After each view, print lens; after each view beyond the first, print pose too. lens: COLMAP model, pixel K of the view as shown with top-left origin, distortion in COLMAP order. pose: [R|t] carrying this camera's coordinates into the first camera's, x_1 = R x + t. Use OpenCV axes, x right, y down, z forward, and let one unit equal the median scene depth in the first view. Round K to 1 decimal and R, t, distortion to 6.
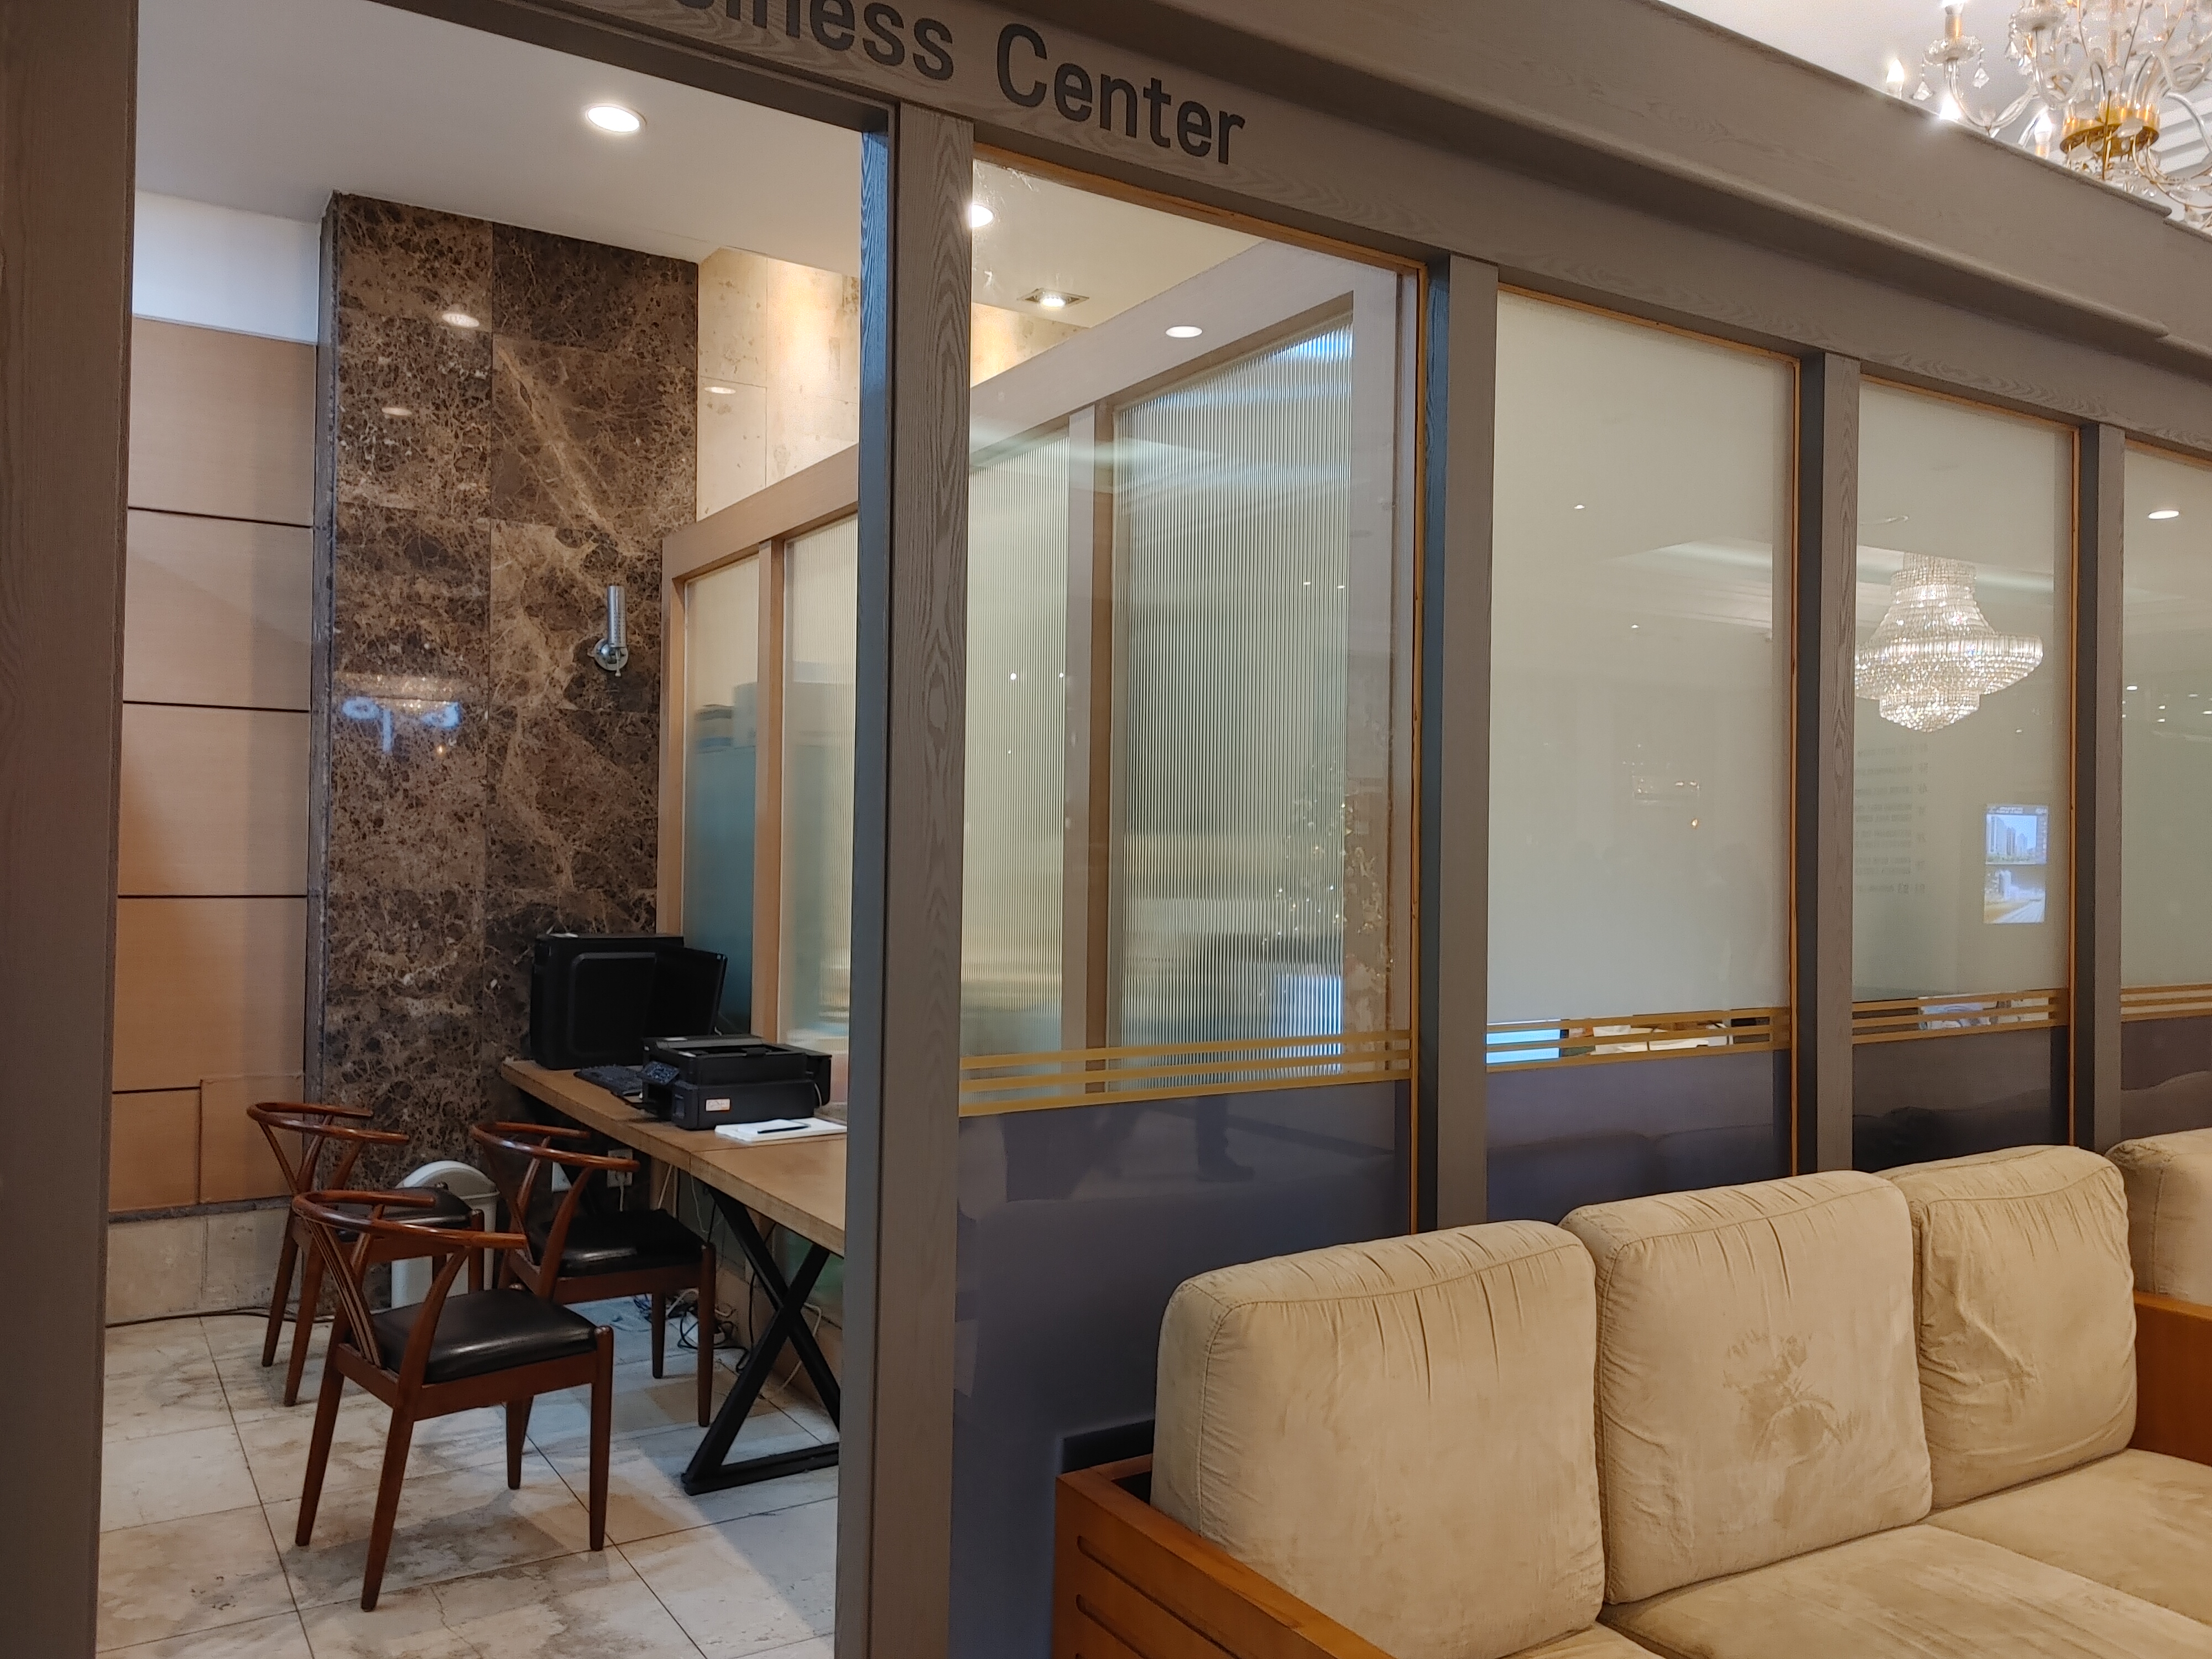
lens RADIAL K [[1677.4, 0, 1106.0], [0, 1677.4, 829.5], [0, 0, 1]] dist [0.123460, -0.134158]
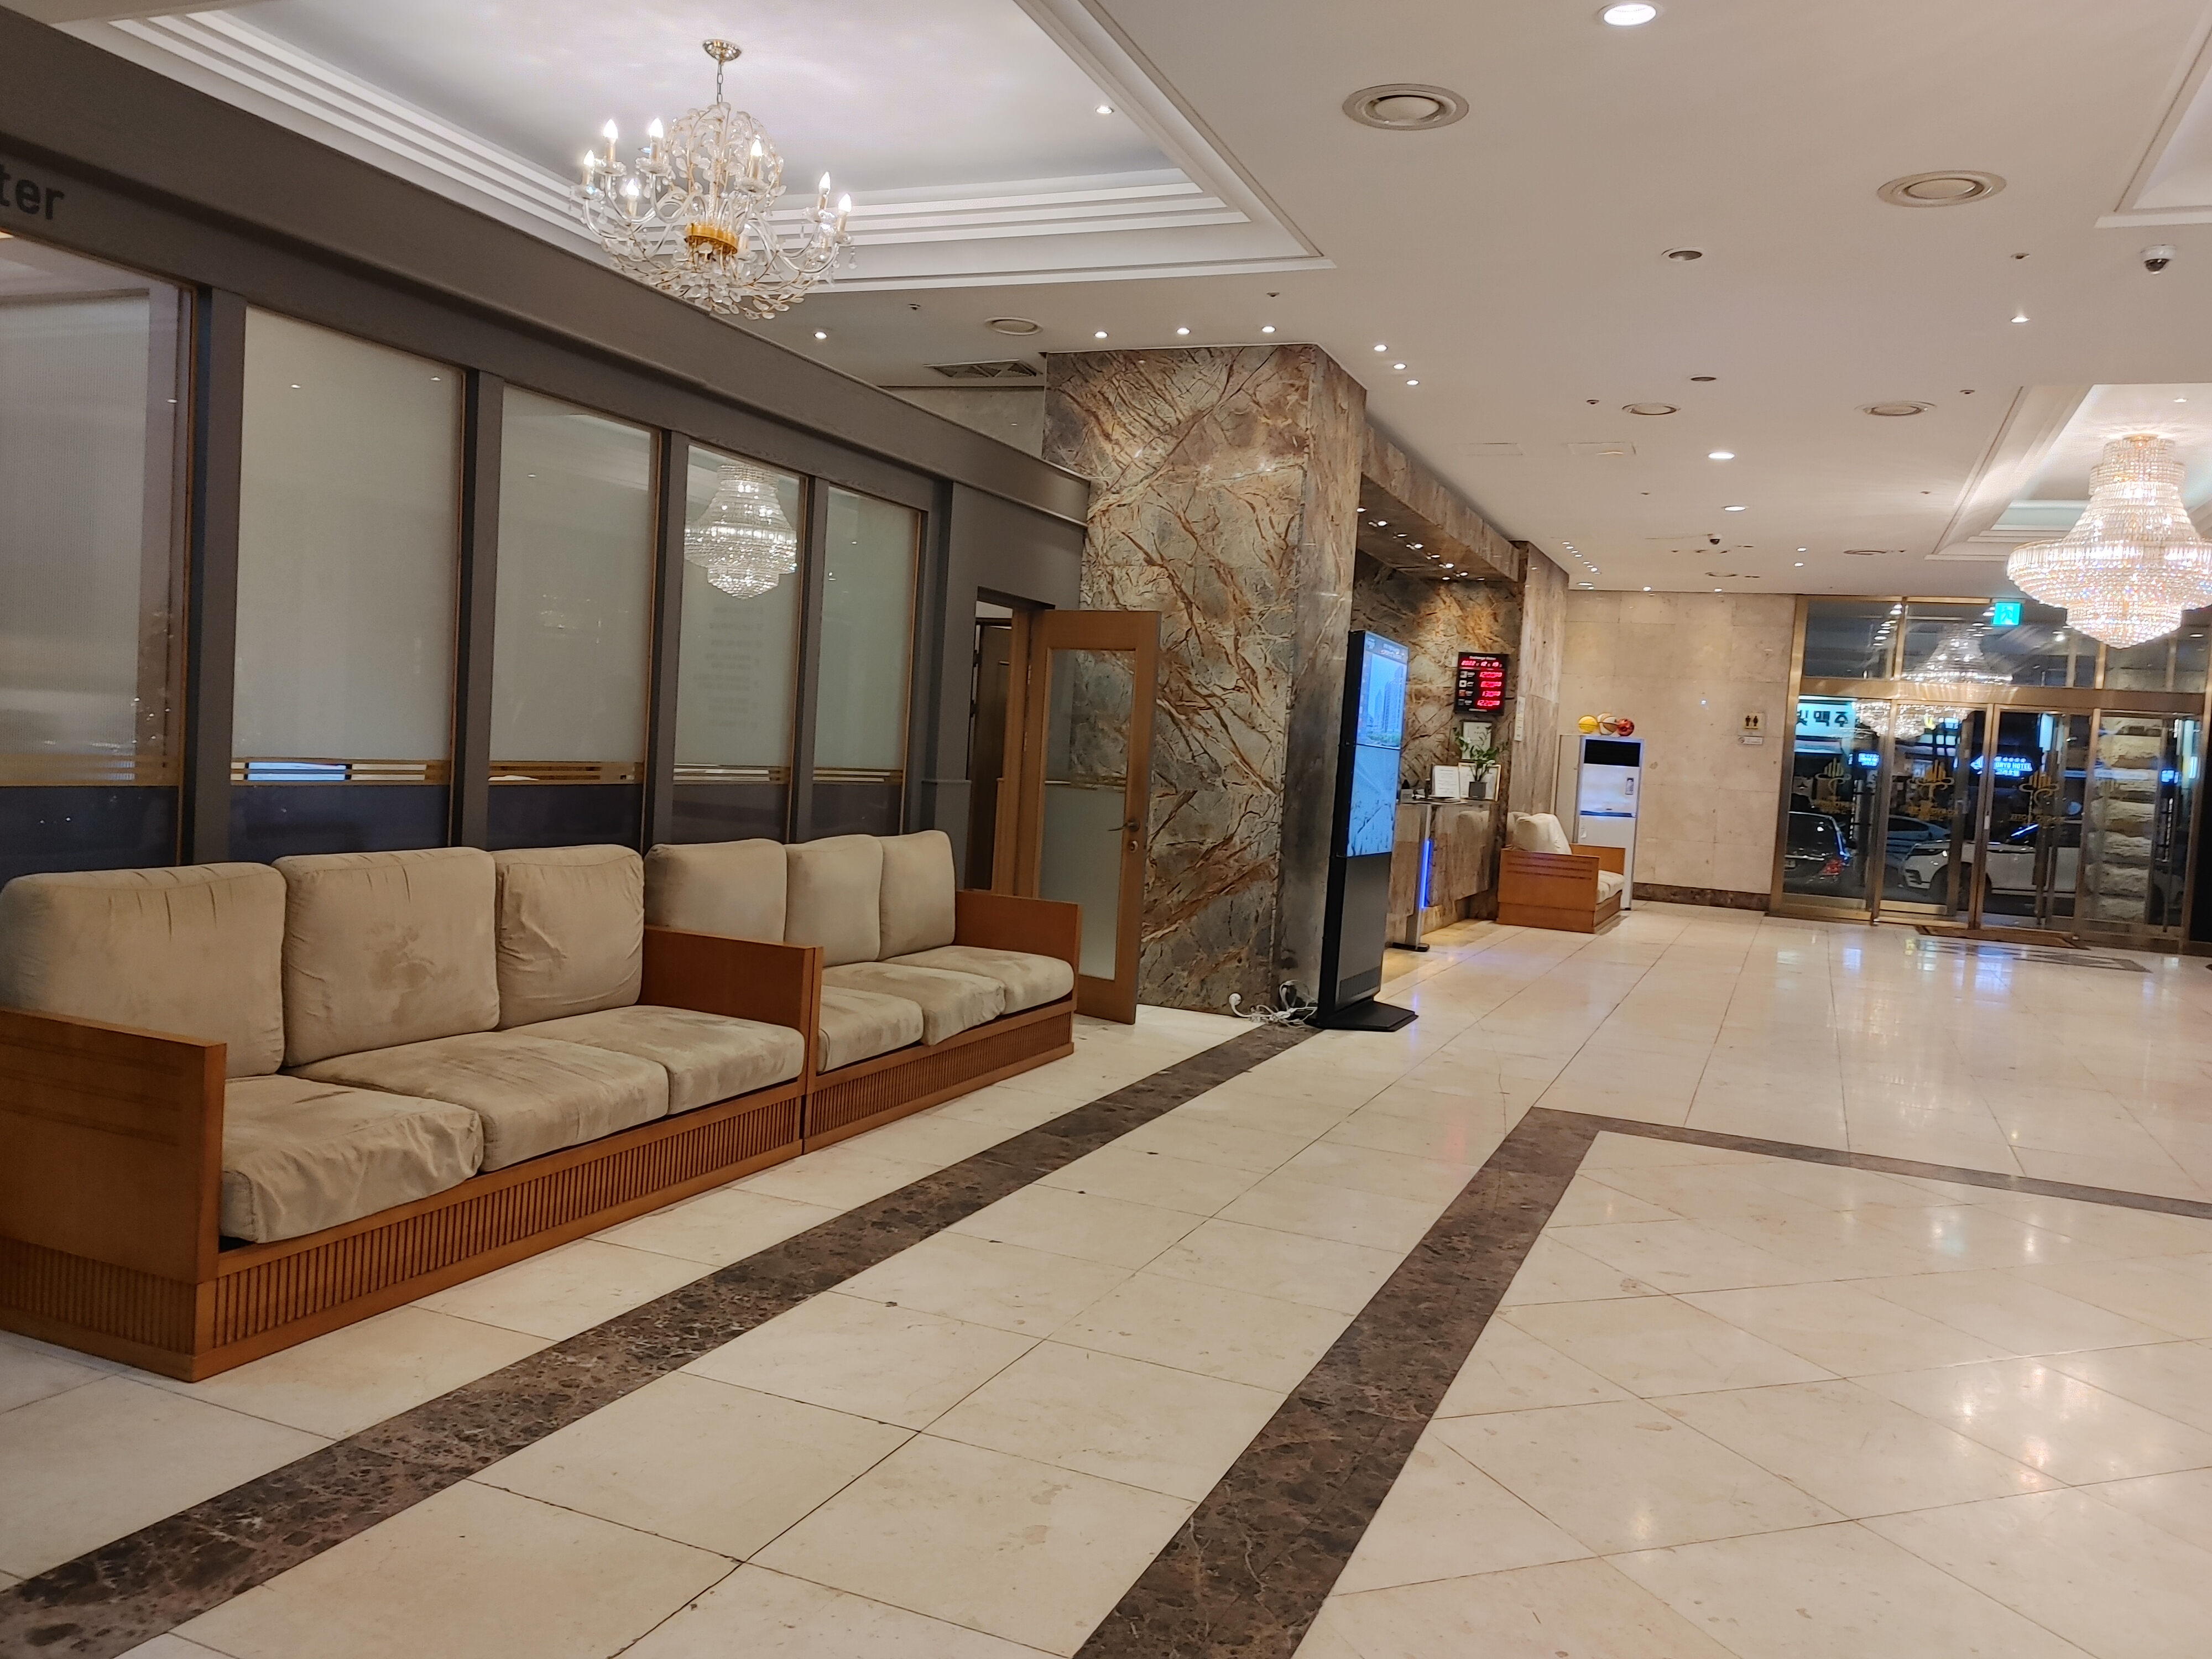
lens RADIAL K [[1677.4, 0, 1106.0], [0, 1677.4, 829.5], [0, 0, 1]] dist [0.123460, -0.134158]
pose [[0.822415, 0.006028, 0.568857, -0.030857], [-0.060114, 0.995266, 0.076362, 0.003895], [-0.565703, -0.096997, 0.818884, -0.881865]]
